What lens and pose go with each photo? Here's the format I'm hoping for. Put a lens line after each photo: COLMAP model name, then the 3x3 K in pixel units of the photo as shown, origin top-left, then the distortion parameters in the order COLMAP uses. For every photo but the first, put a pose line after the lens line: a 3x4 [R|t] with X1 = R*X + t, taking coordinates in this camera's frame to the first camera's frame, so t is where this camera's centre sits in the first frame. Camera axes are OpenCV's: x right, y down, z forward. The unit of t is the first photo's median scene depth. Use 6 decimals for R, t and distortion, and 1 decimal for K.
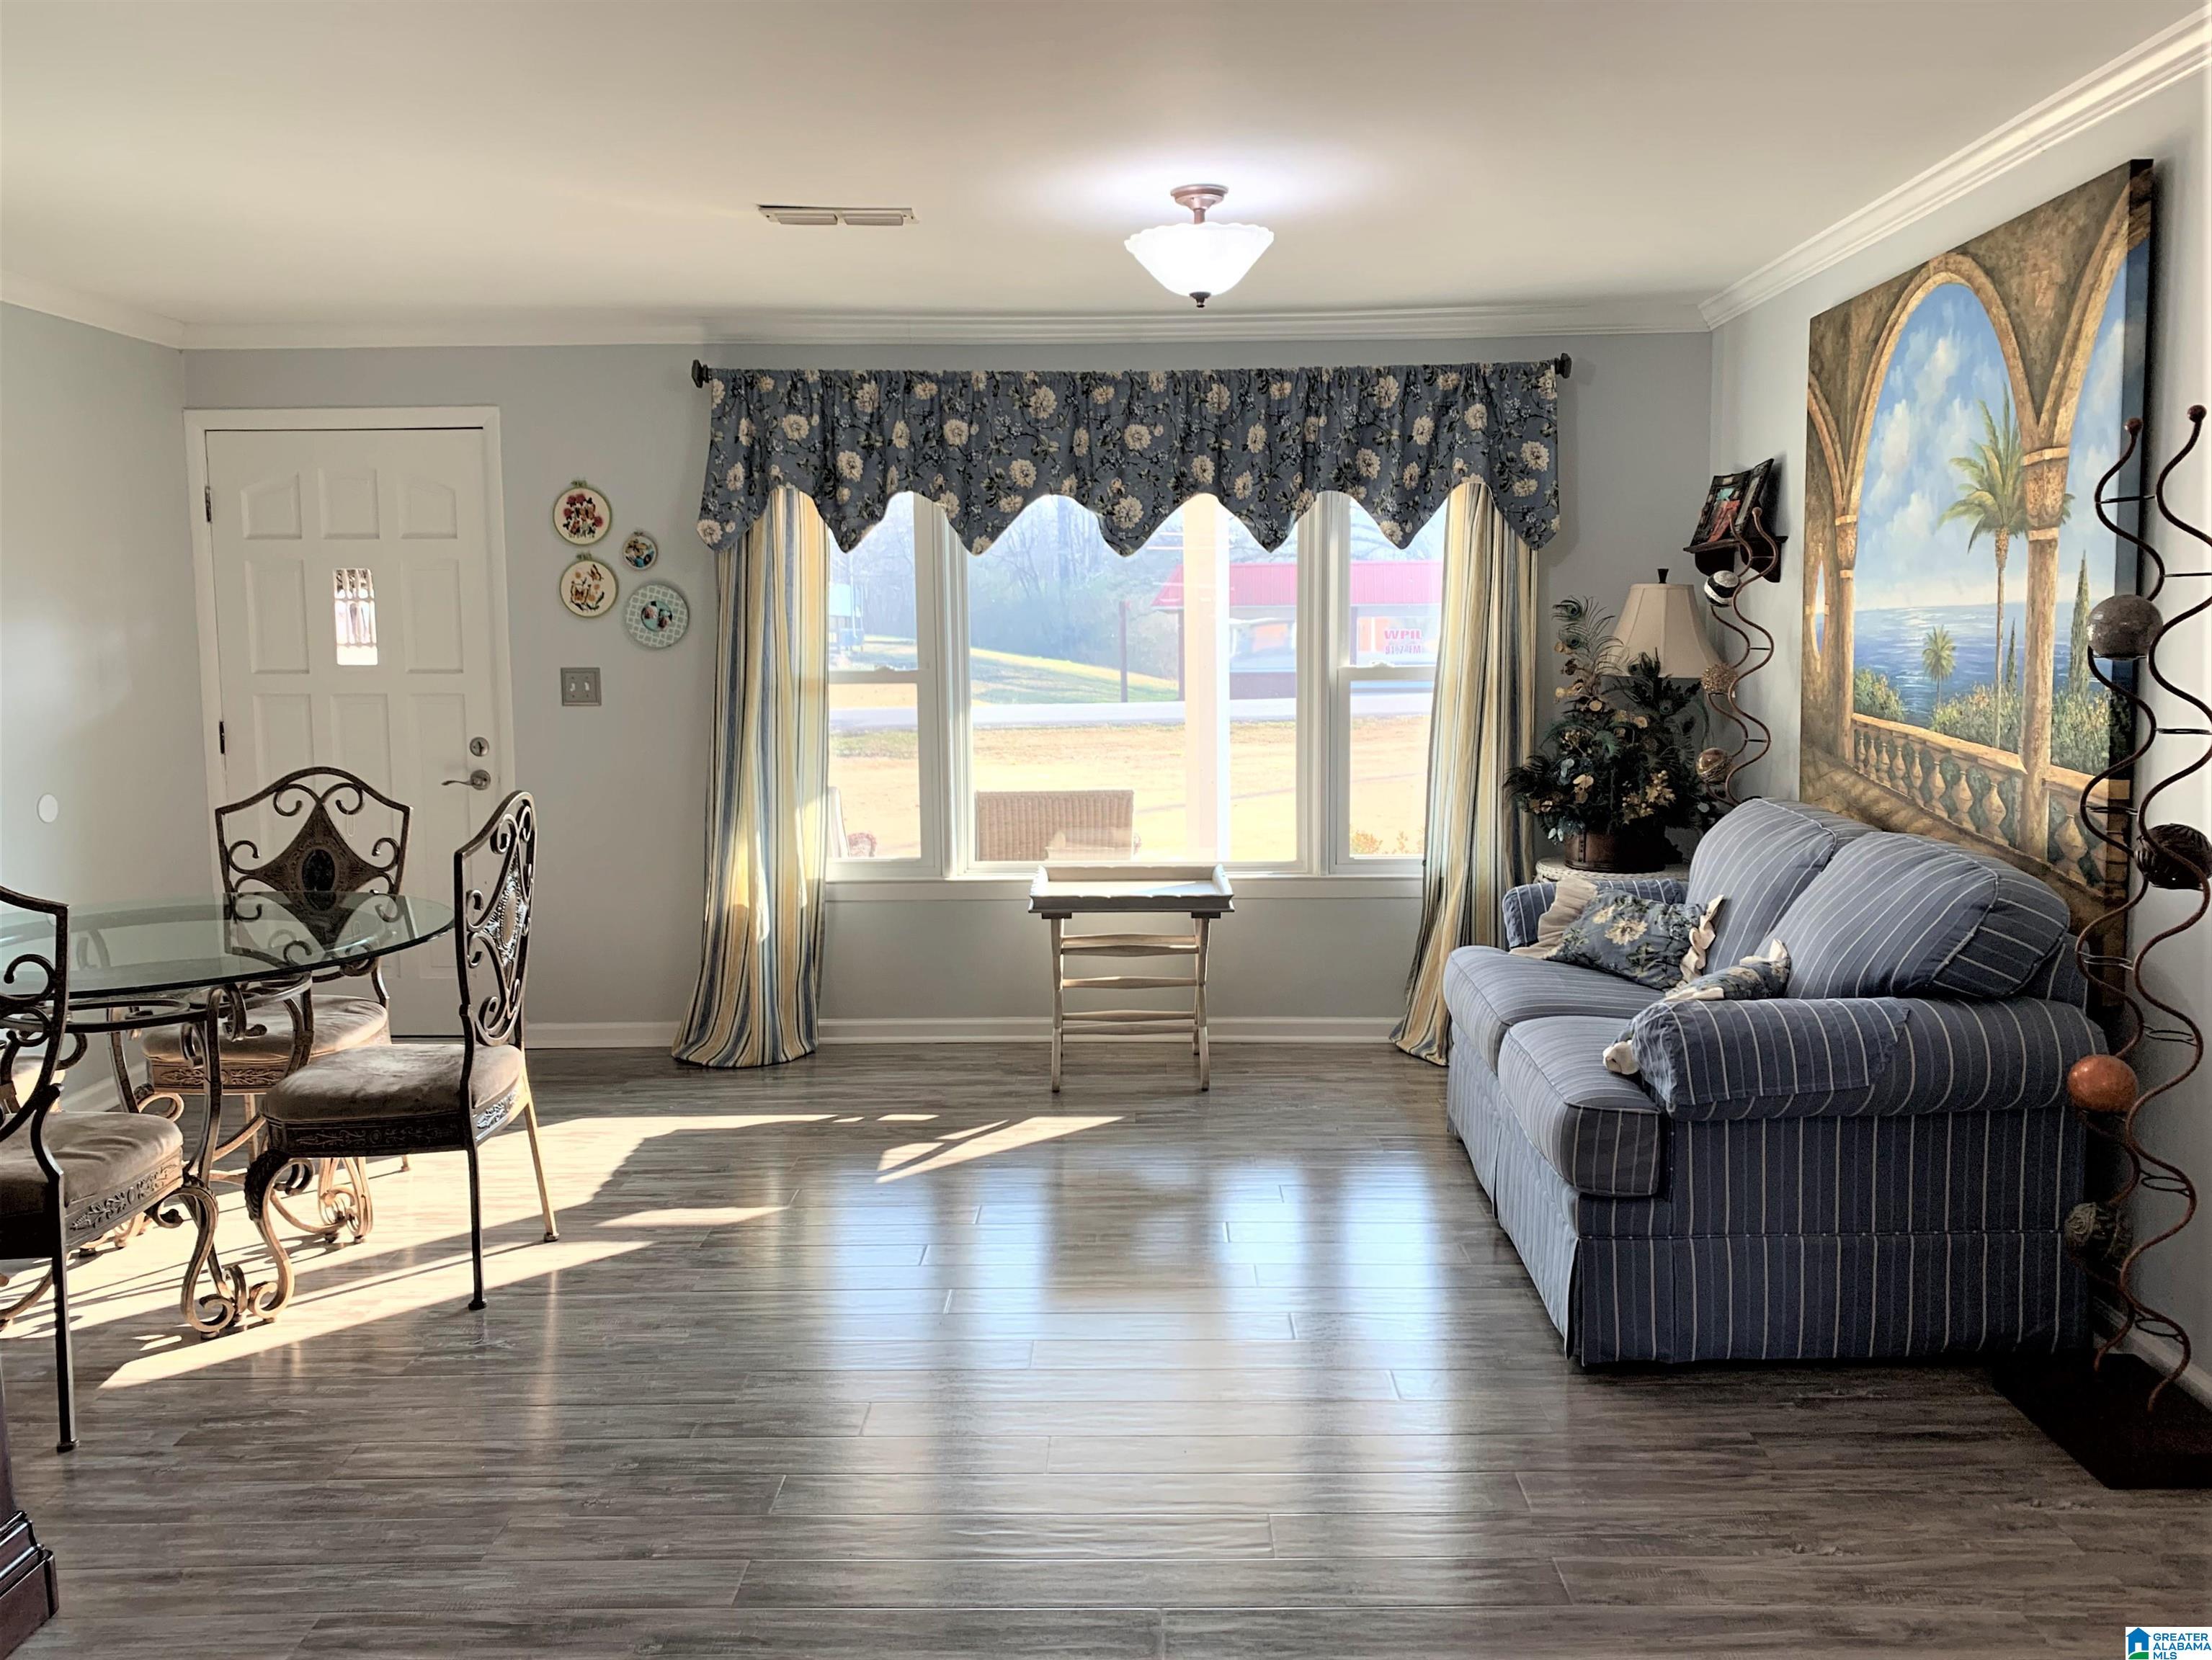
lens RADIAL K [[1703.4, 0, 1087.4], [0, 1703.4, 802.1], [0, 0, 1]] dist [0.058462, -0.084197]
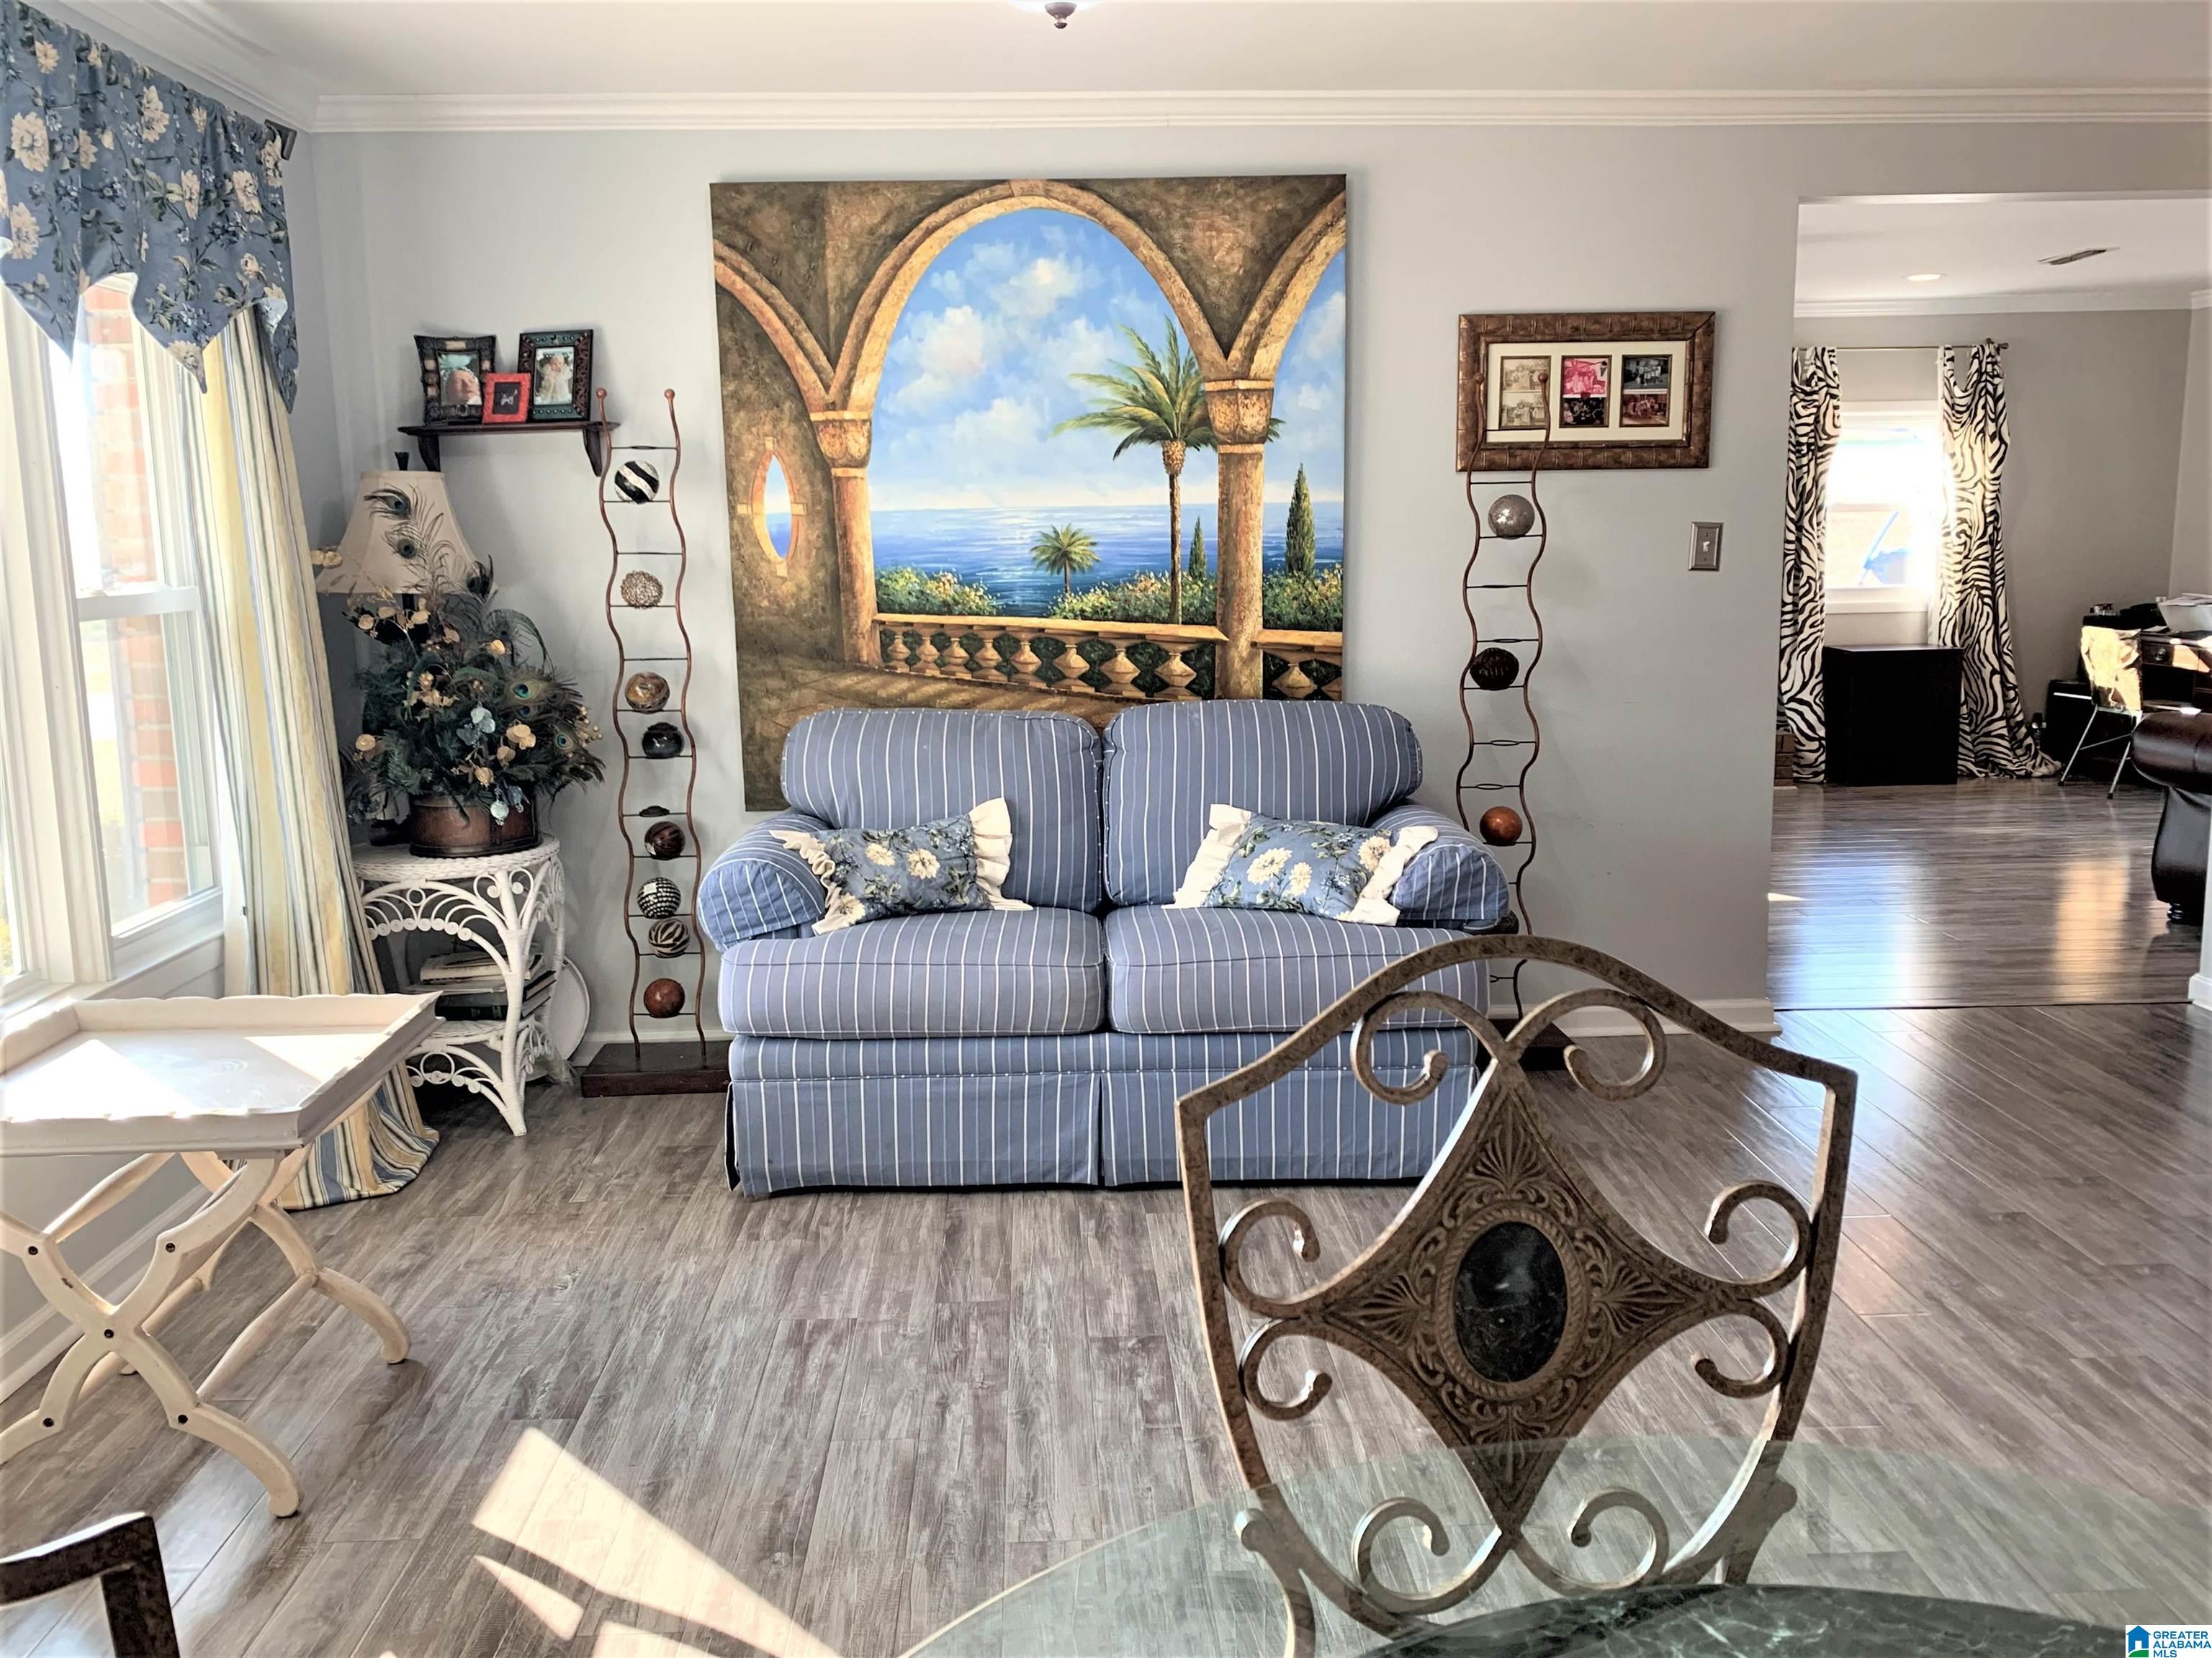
lens RADIAL K [[1690.5, 0, 1106.0], [0, 1690.5, 829.0], [0, 0, 1]] dist [0.036058, -0.000876]
pose [[-0.074030, -0.165257, 0.983468, -0.428079], [0.112961, 0.978438, 0.172915, -0.065276], [-0.990838, 0.123894, -0.053766, 0.721508]]
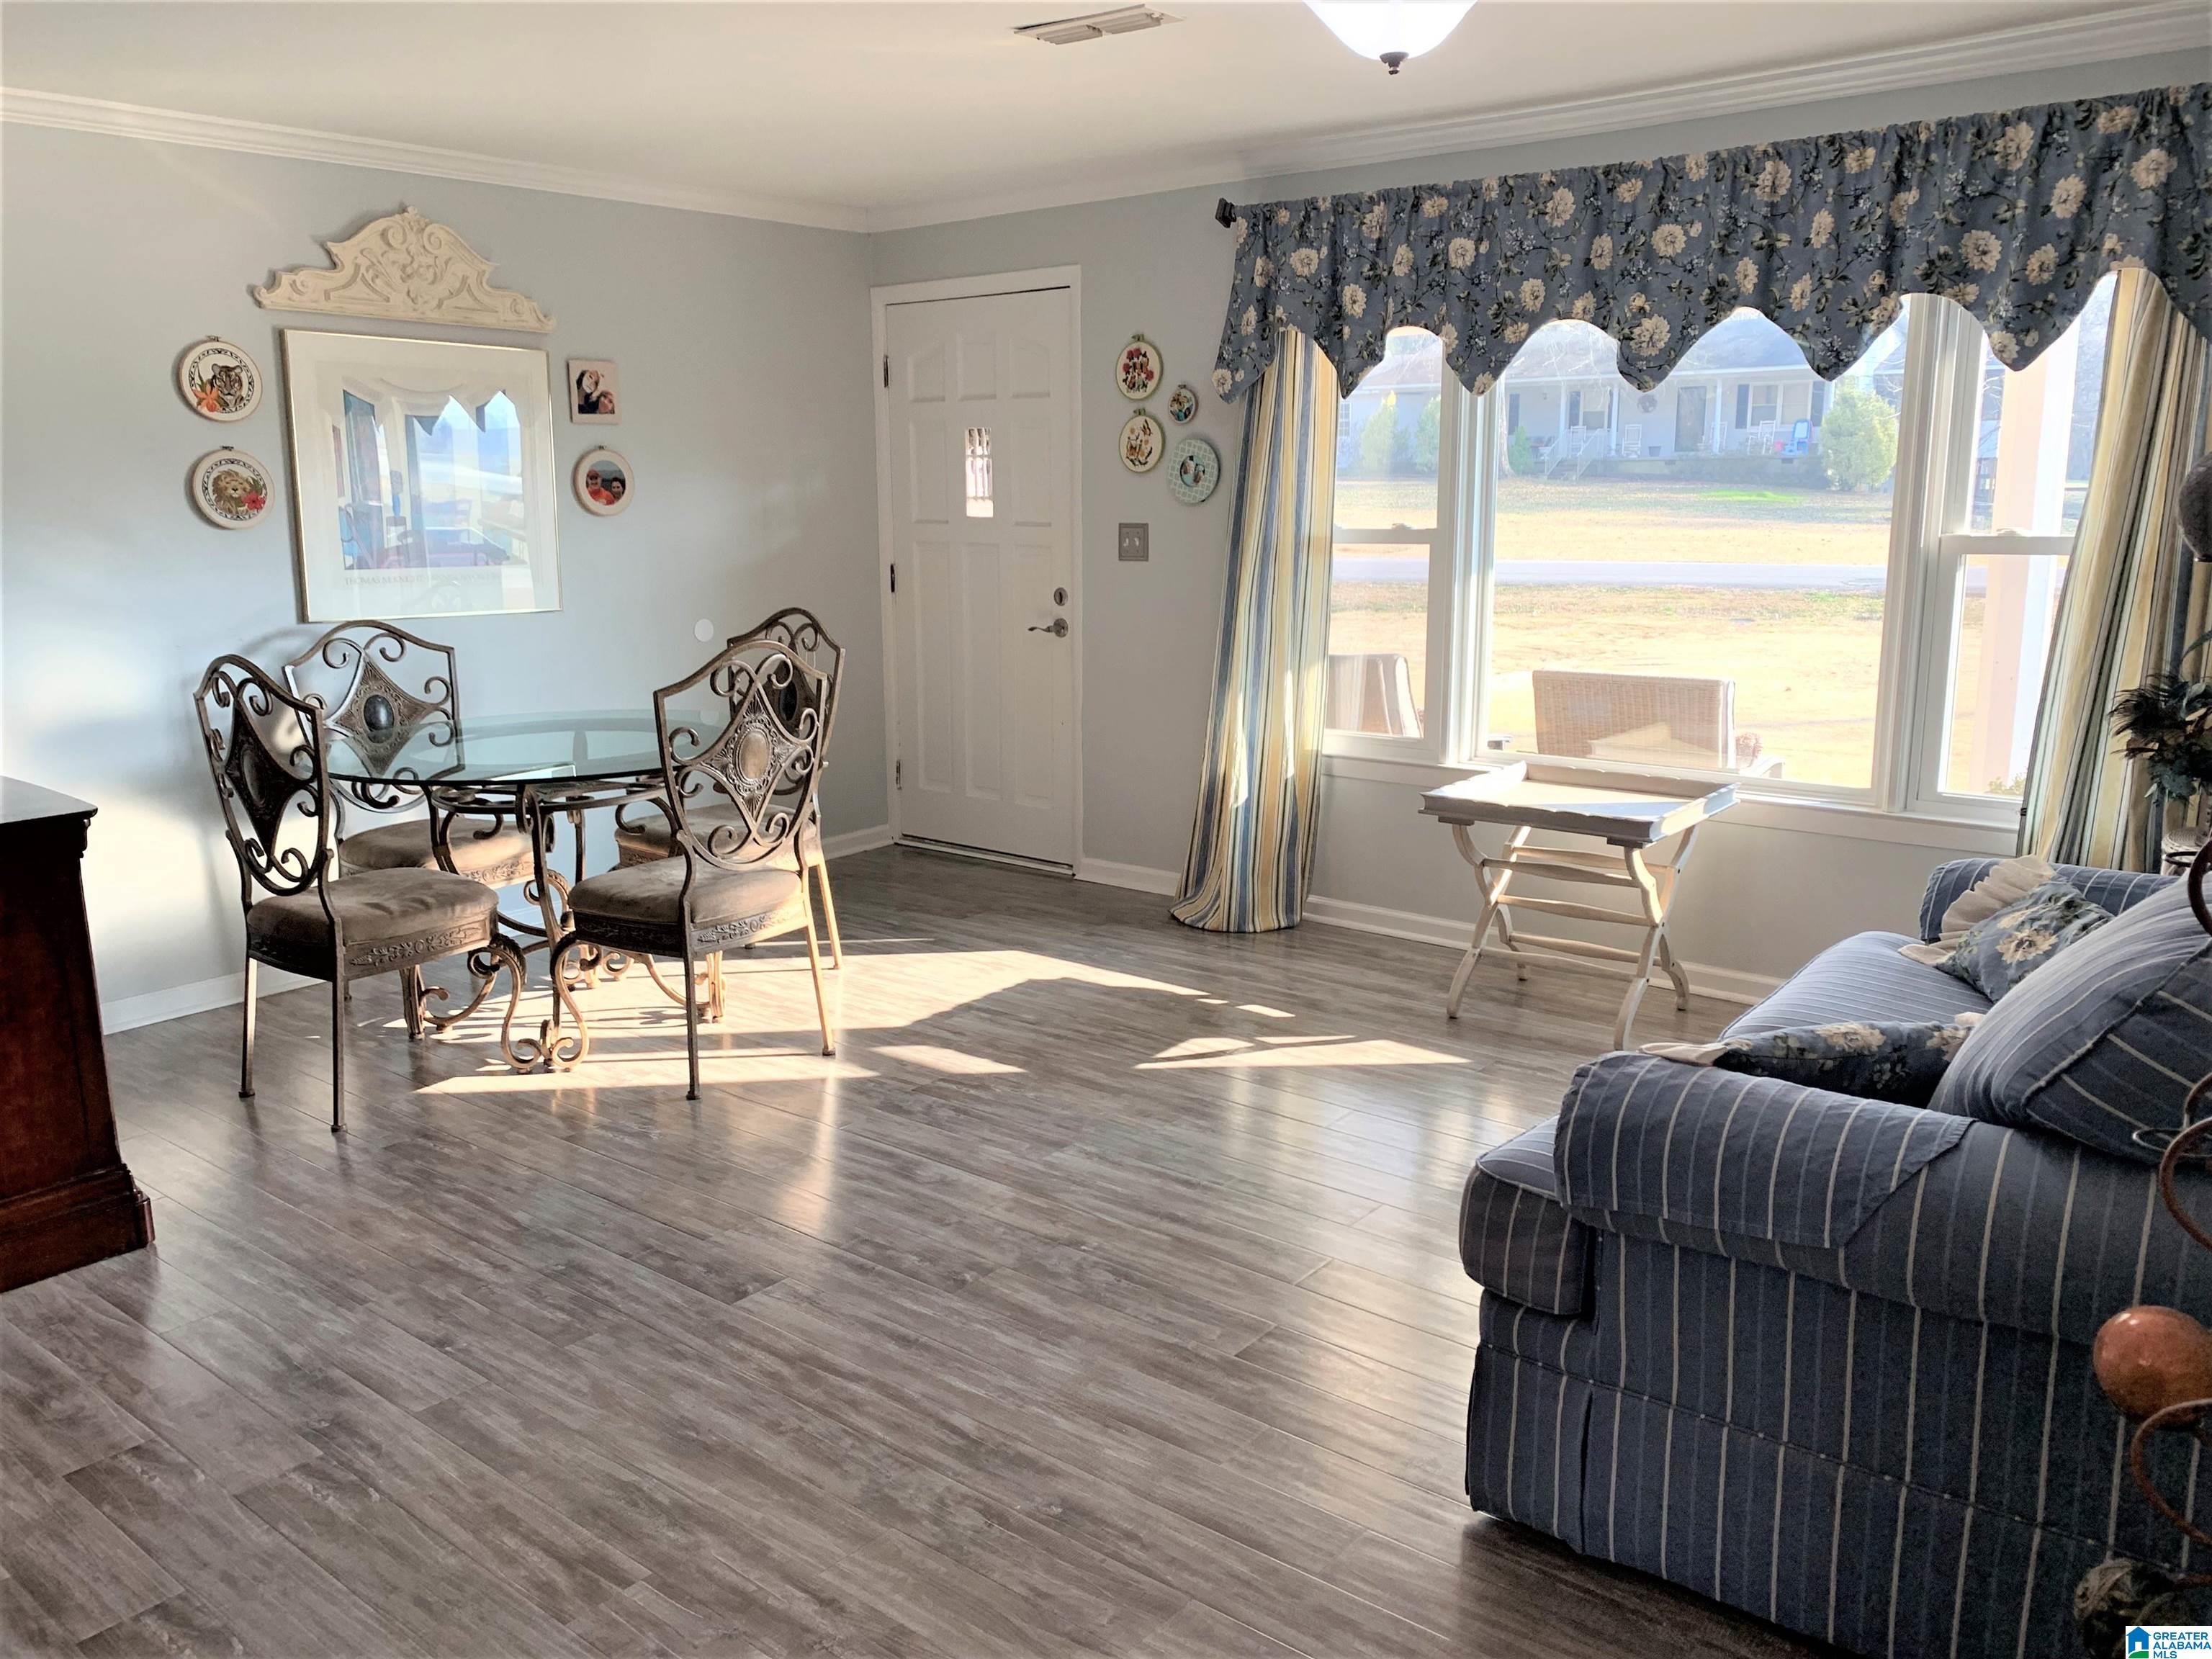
lens RADIAL K [[1642.4, 0, 1115.8], [0, 1642.4, 825.3], [0, 0, 1]] dist [0.045099, -0.049851]
pose [[0.805896, 0.121822, -0.579389, 0.306199], [-0.061814, 0.990567, 0.122297, -0.019841], [0.588822, -0.062744, 0.805824, 0.200289]]
